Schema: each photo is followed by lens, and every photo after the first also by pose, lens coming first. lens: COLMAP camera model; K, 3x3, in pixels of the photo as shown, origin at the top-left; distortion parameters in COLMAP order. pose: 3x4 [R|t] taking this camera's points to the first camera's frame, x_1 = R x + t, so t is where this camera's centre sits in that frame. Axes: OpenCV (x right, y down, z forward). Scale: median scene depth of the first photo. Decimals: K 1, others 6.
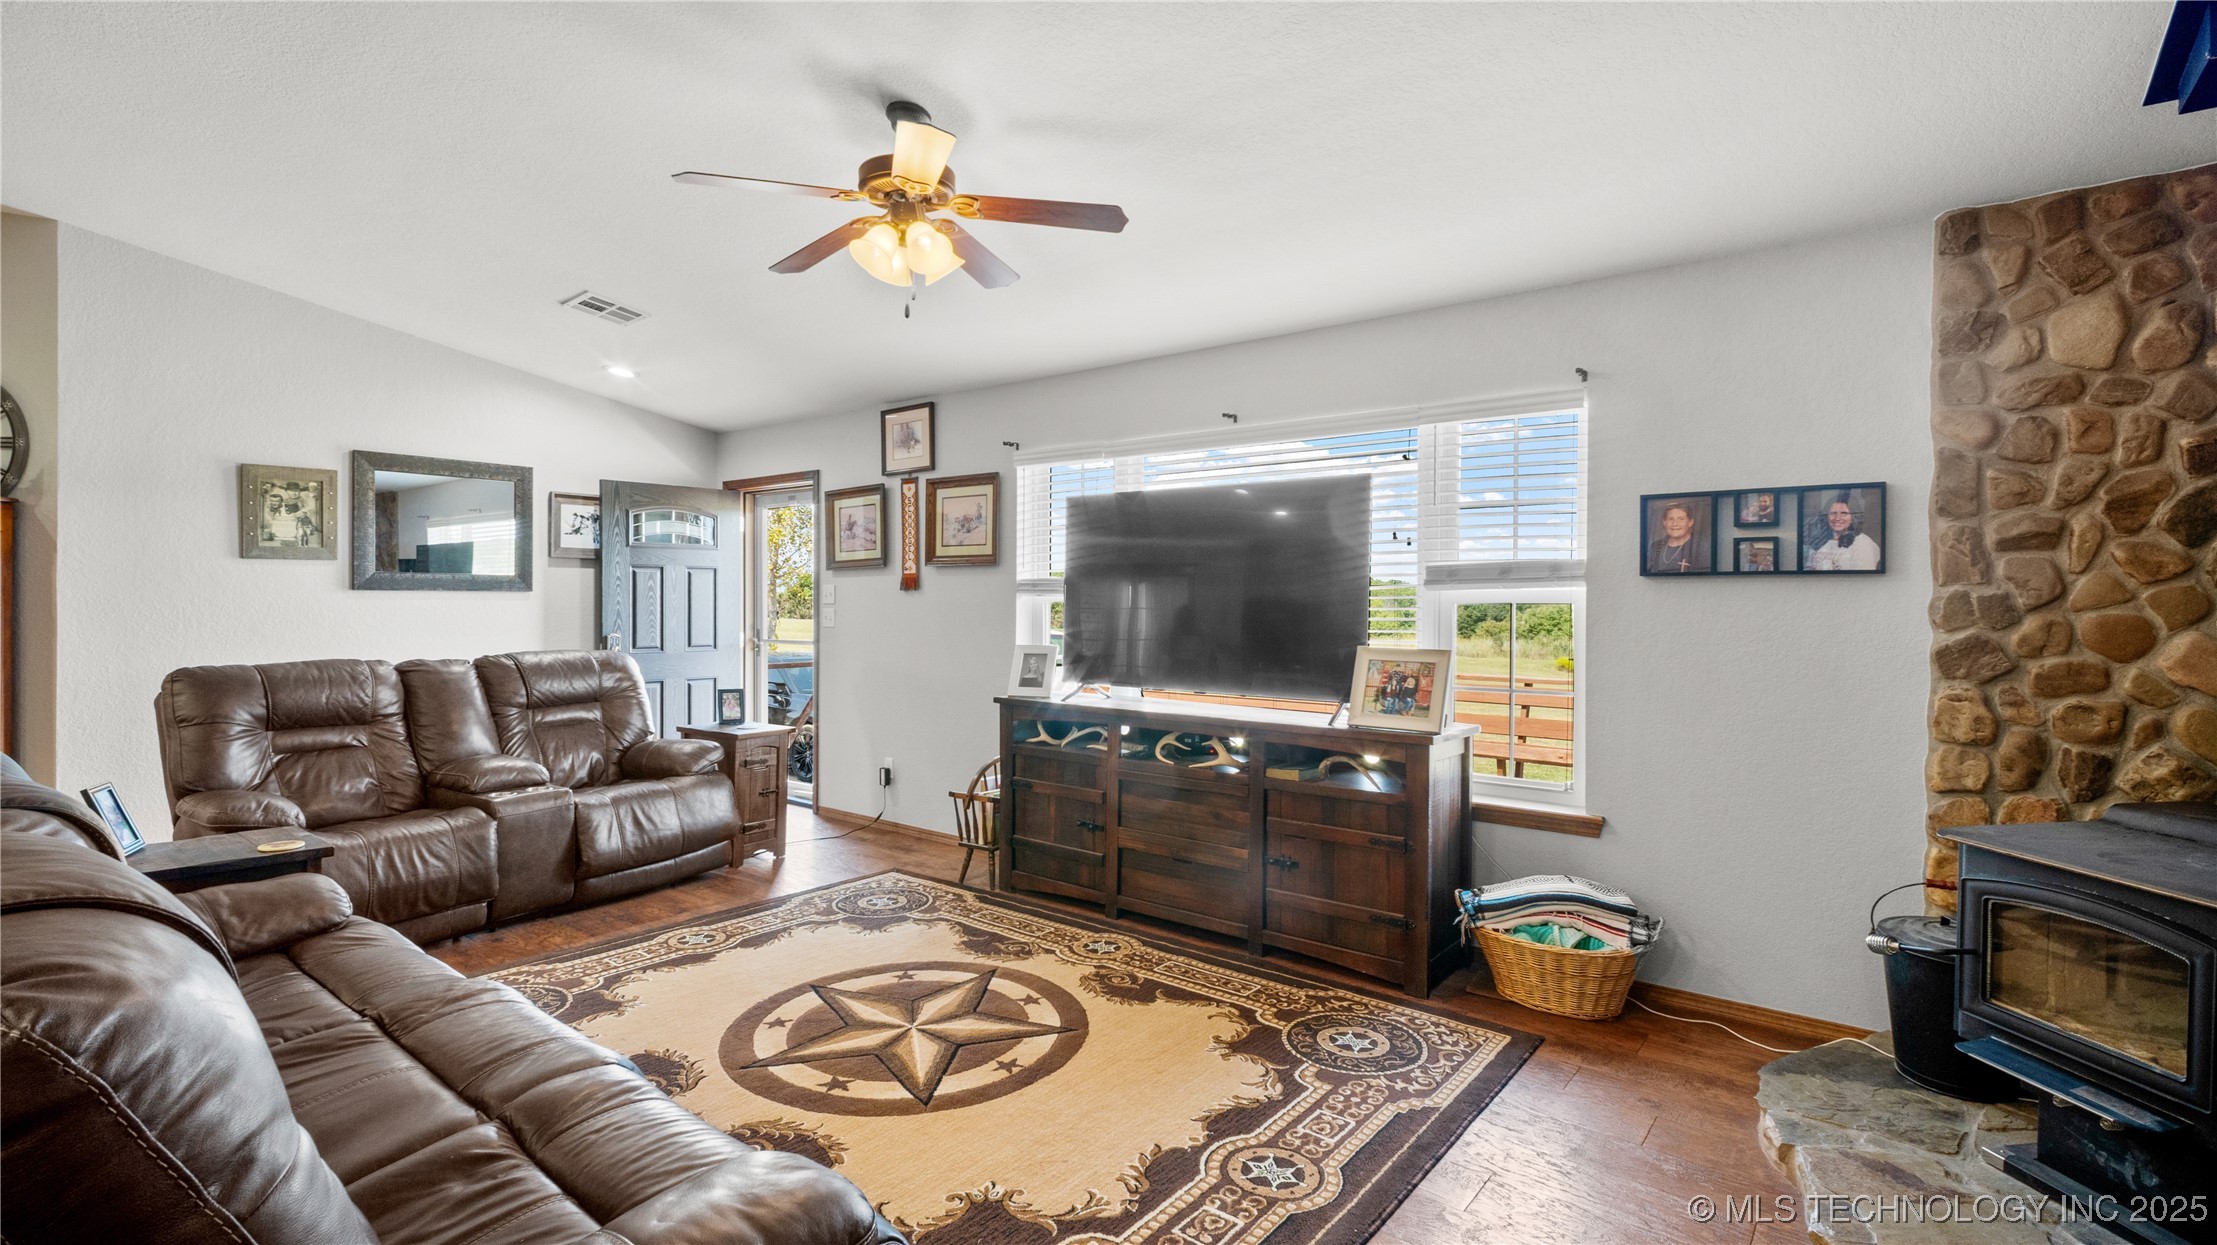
lens RADIAL K [[1023.6, 0, 1102.9], [0, 1023.6, 584.0], [0, 0, 1]] dist [-0.000393, -0.008377]
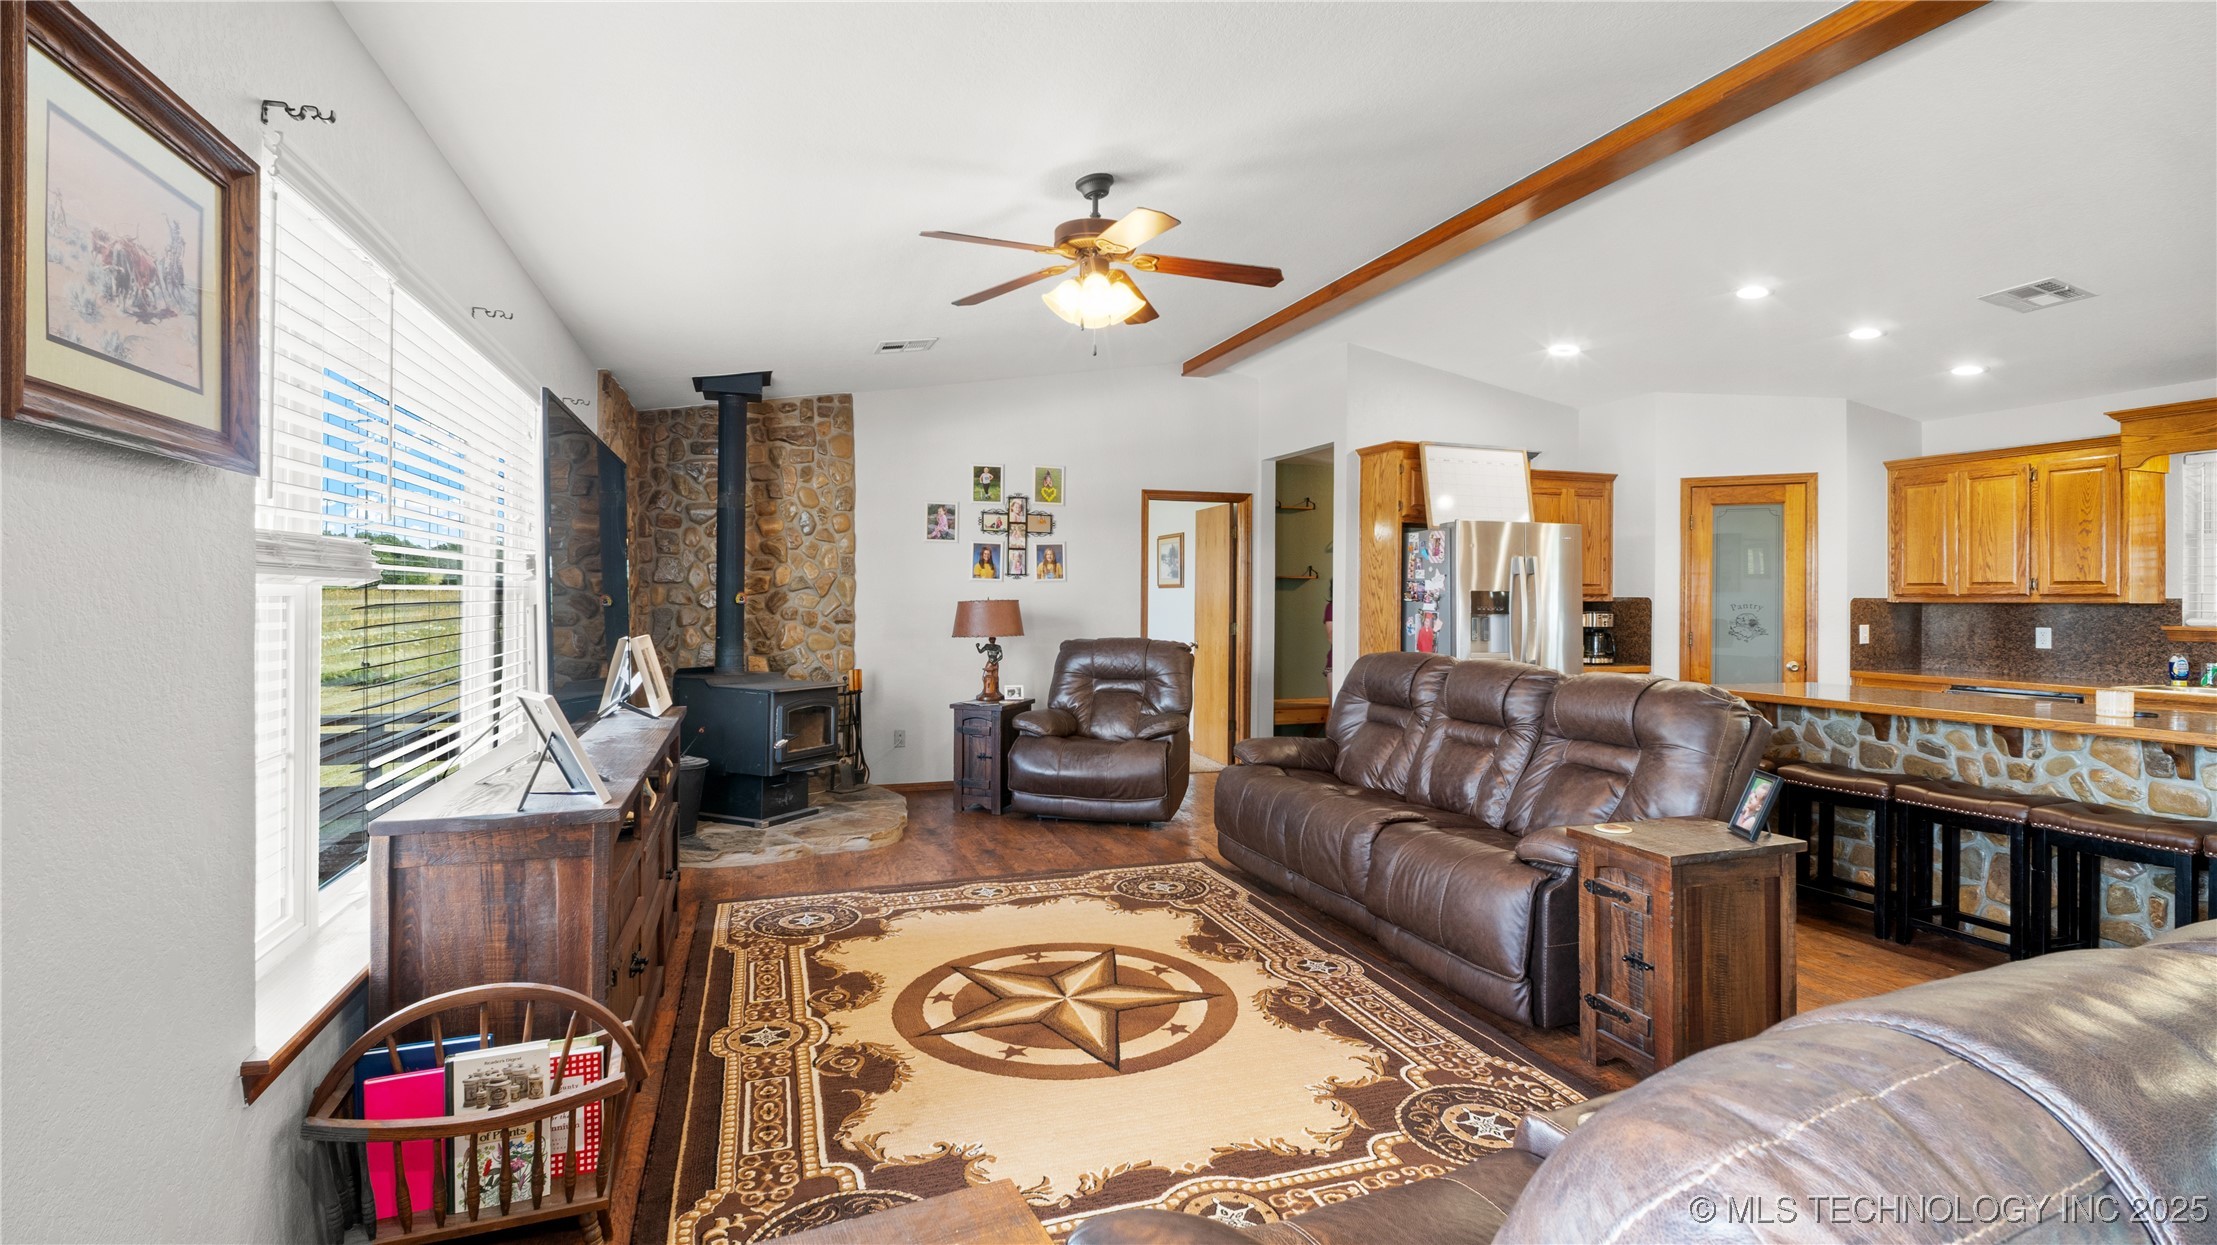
lens RADIAL K [[1051.7, 0, 1103.8], [0, 1051.7, 582.2], [0, 0, 1]] dist [-0.003026, -0.001293]
pose [[-0.844118, -0.005123, 0.536133, -0.810317], [-0.020692, 0.999521, -0.023029, 0.023678], [-0.535758, -0.030533, -0.843819, 1.930654]]
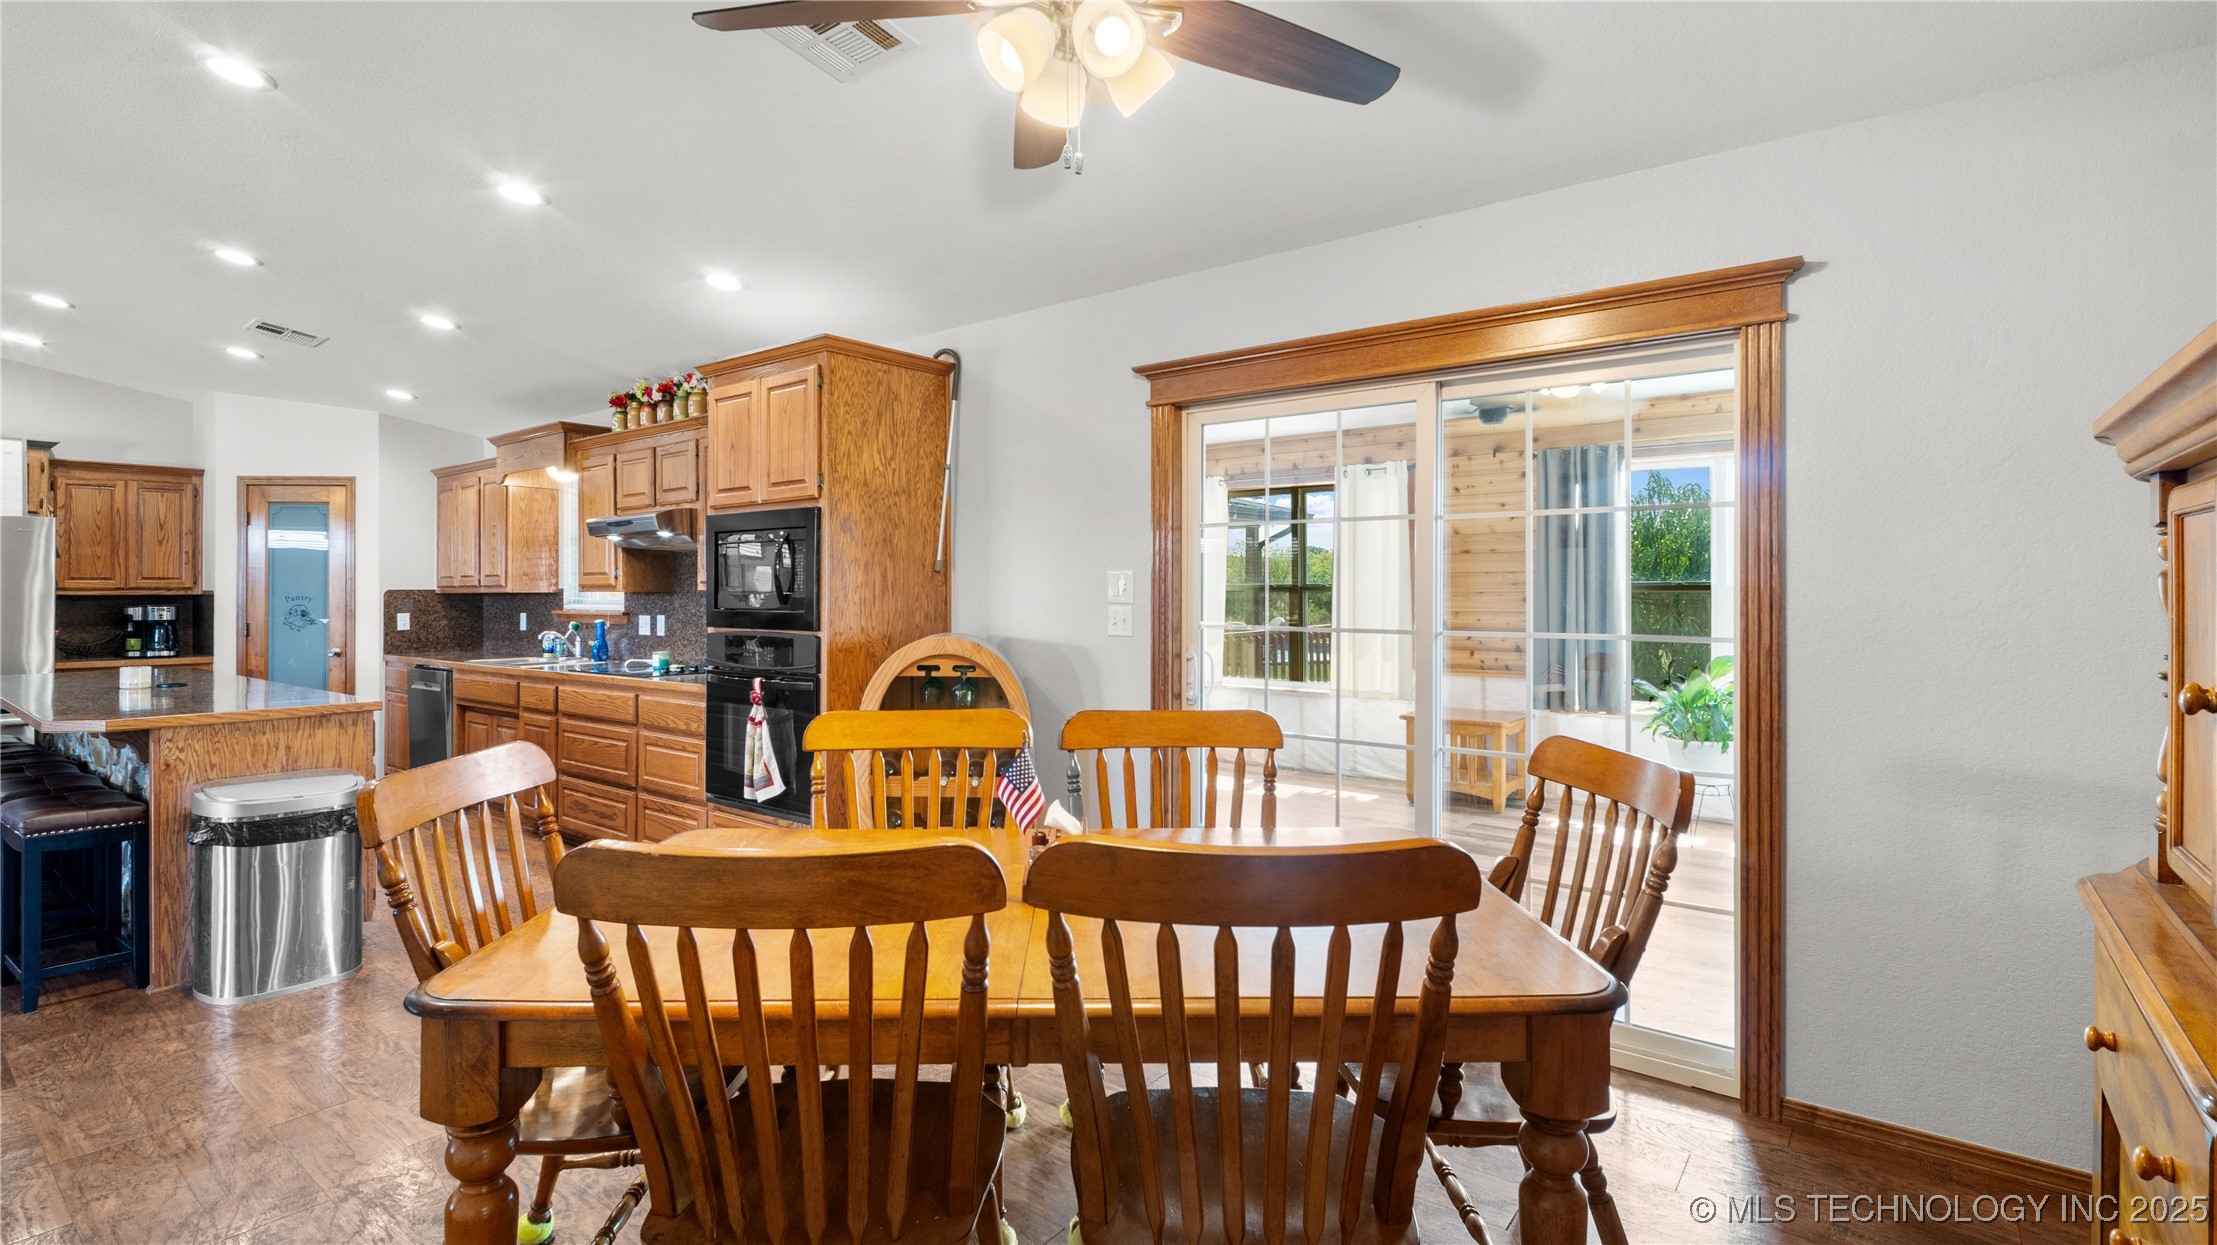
lens RADIAL K [[1023.6, 0, 1102.9], [0, 1023.6, 584.0], [0, 0, 1]] dist [-0.000393, -0.008377]
pose [[-0.999780, -0.005511, -0.020215, -2.459649], [-0.005066, 0.999745, -0.022003, 0.006229], [0.020331, -0.021896, -0.999554, 1.700463]]
